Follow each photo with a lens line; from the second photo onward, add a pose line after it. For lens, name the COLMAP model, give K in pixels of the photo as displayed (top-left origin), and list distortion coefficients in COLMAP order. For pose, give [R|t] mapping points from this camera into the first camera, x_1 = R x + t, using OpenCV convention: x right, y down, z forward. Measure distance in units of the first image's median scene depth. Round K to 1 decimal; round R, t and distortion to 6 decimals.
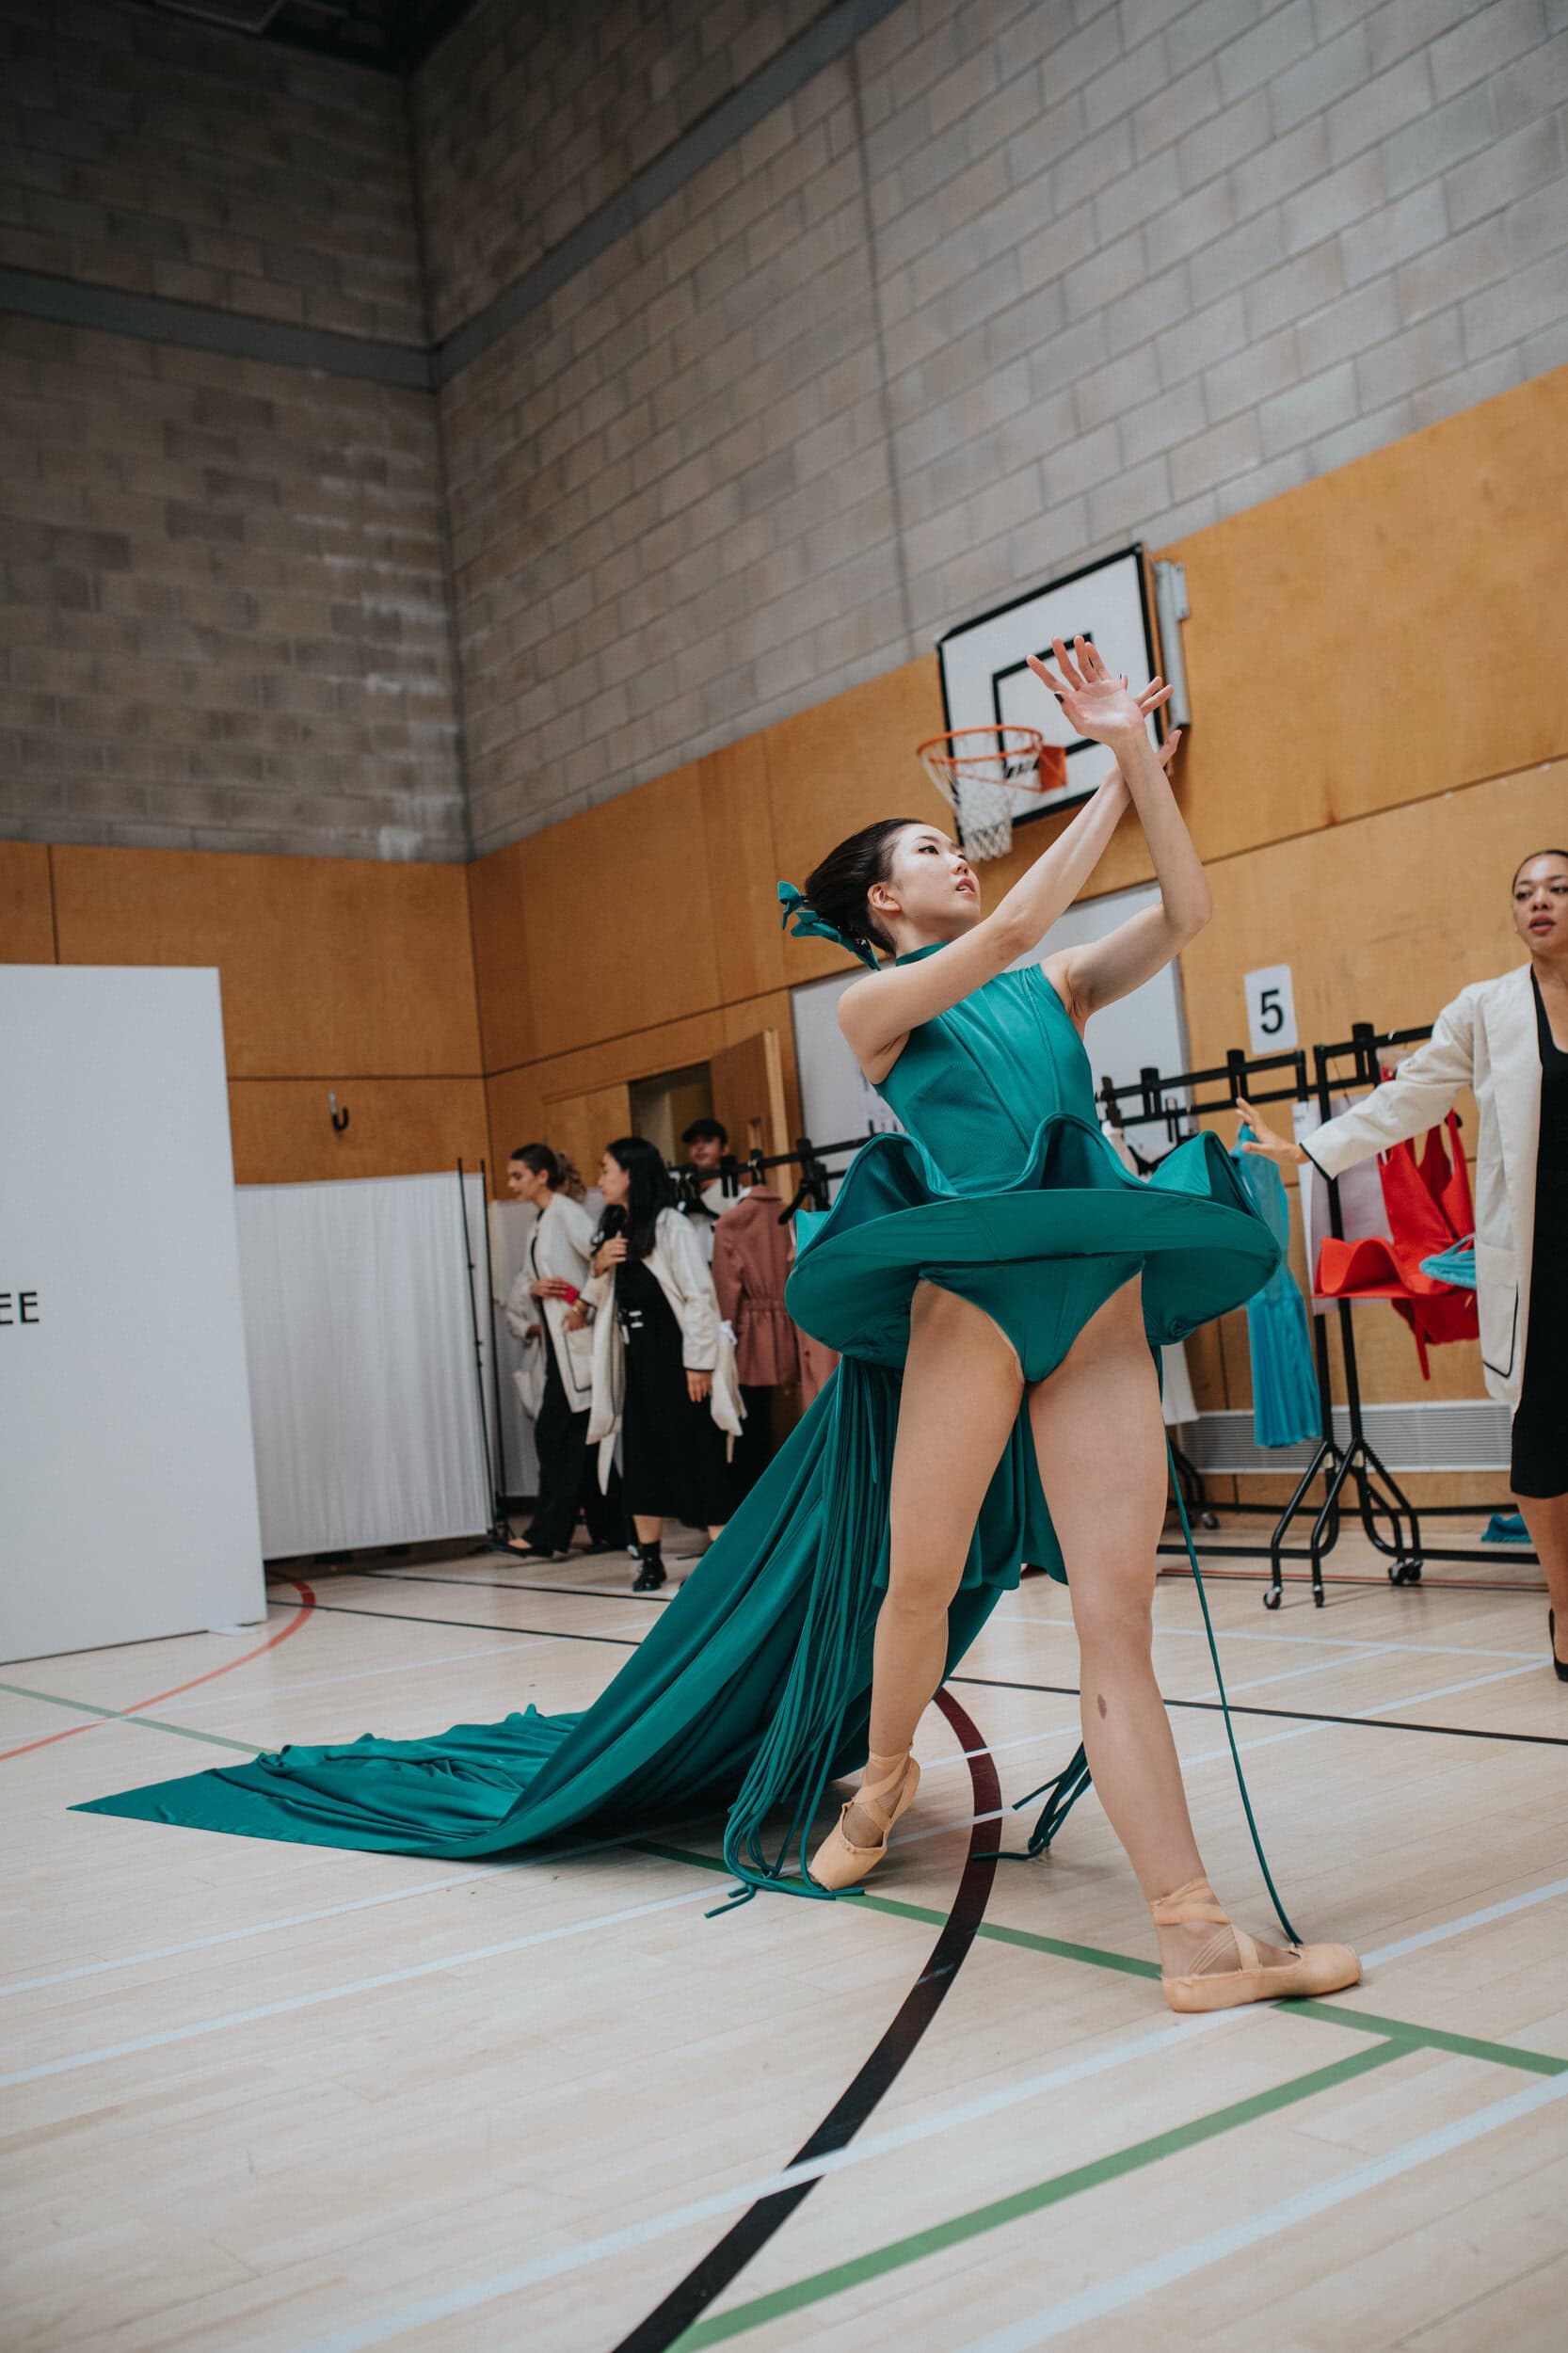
lens RADIAL K [[2233.0, 0, 784.0], [0, 2233.0, 1176.5], [0, 0, 1]] dist [-0.058547, 0.086383]
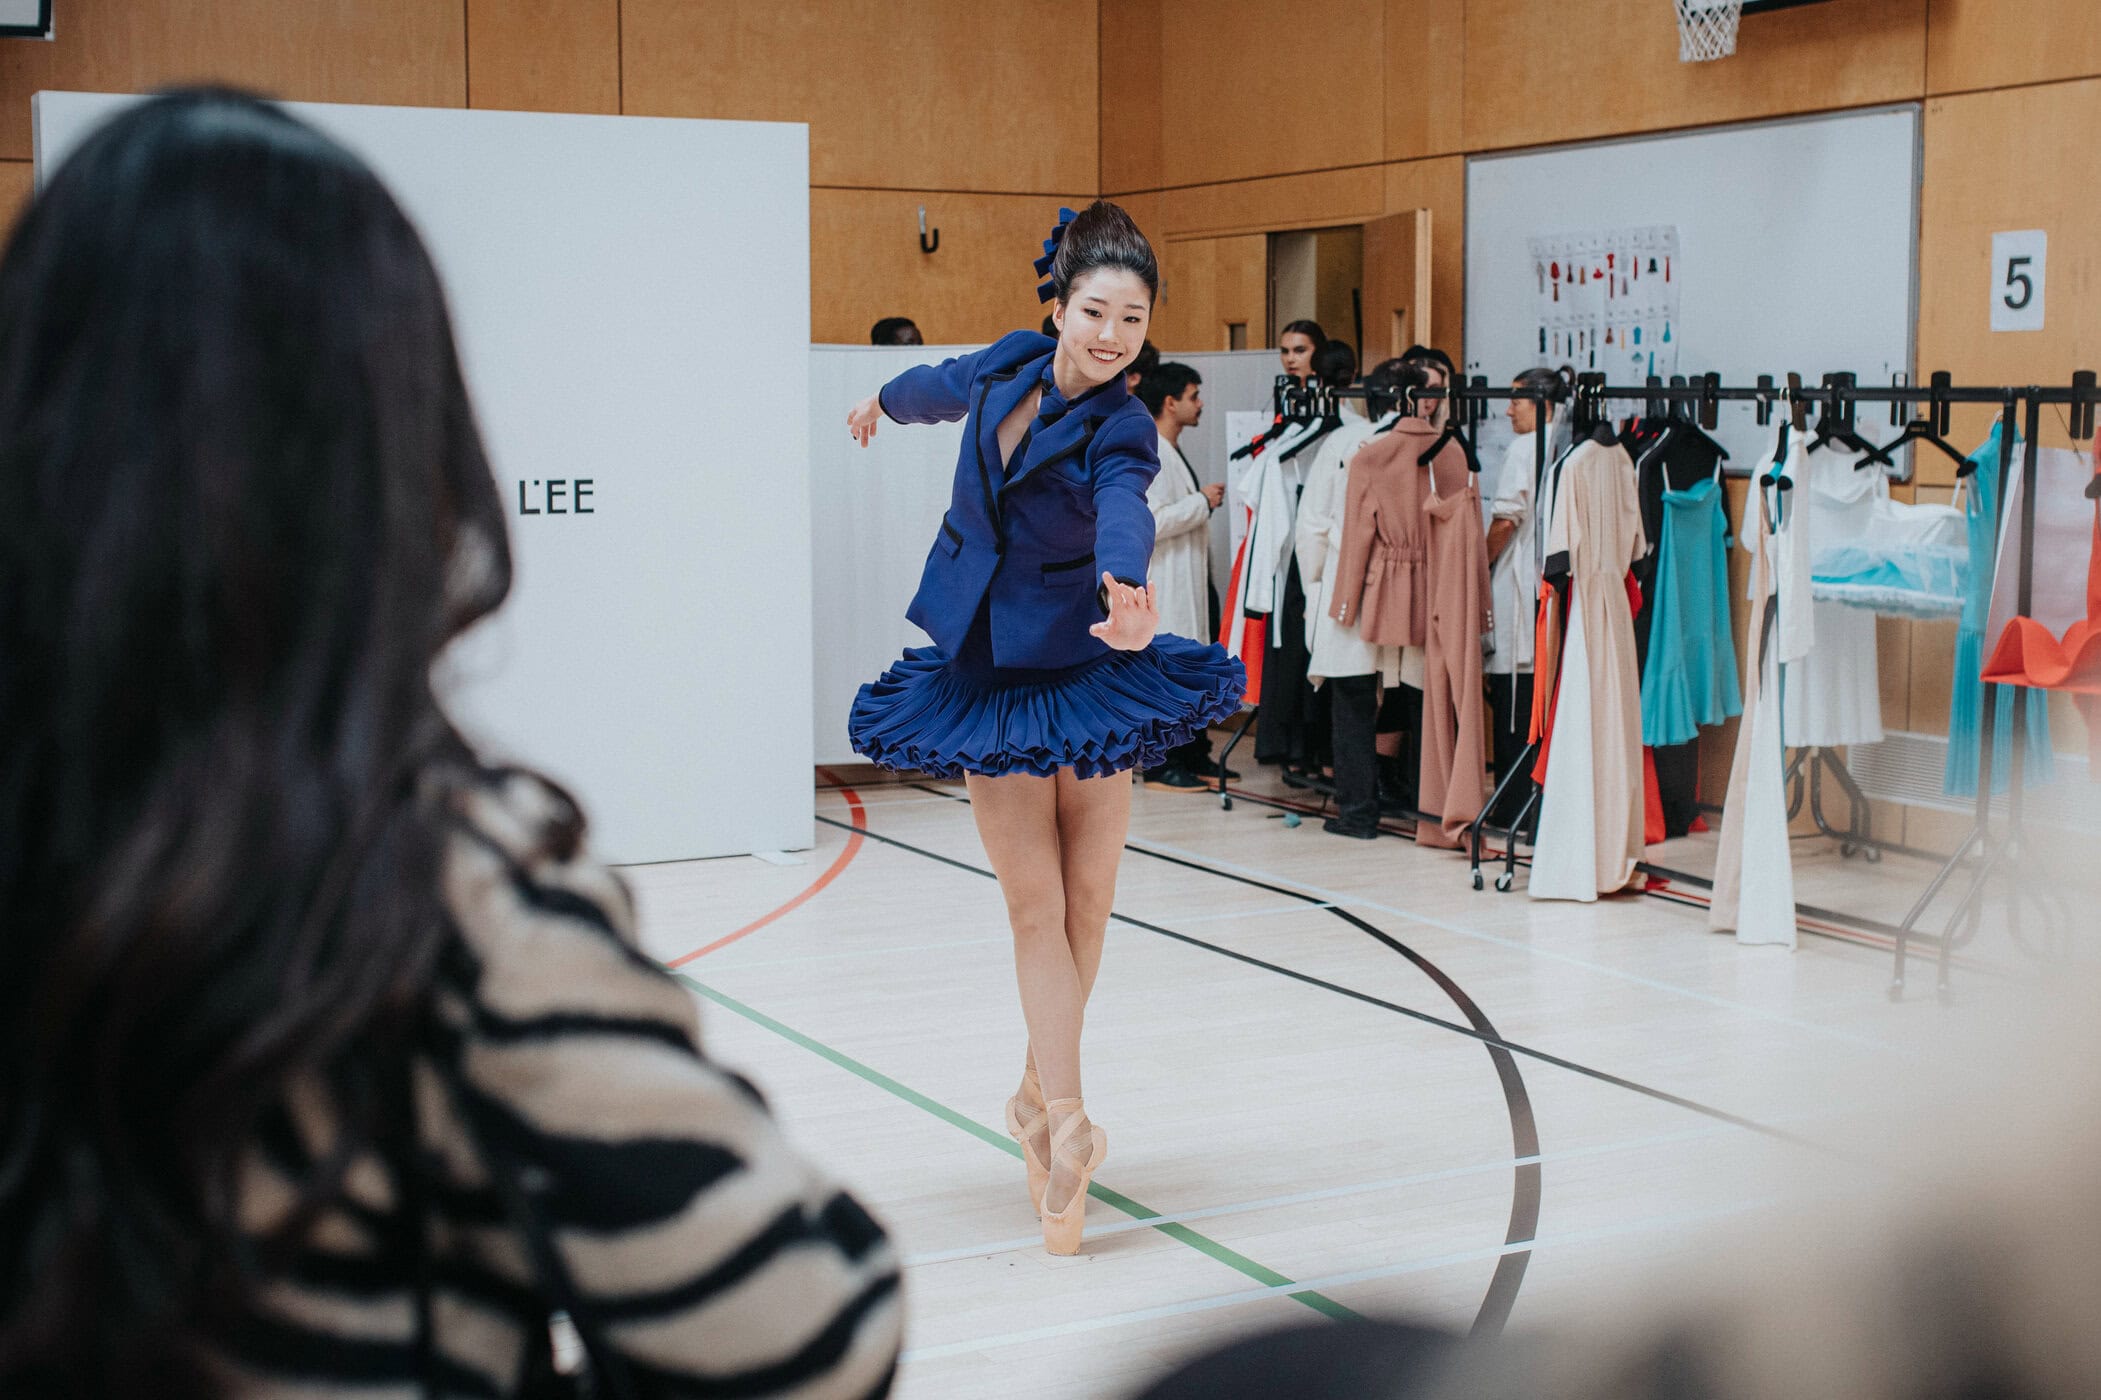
lens RADIAL K [[2809.2, 0, 1100.6], [0, 2809.2, 675.2], [0, 0, 1]] dist [-0.045878, 0.029934]
pose [[0.987895, 0.104365, -0.114768, 0.009143], [-0.083153, 0.980841, 0.176171, -0.071065], [0.130955, -0.164495, 0.977646, -0.092421]]
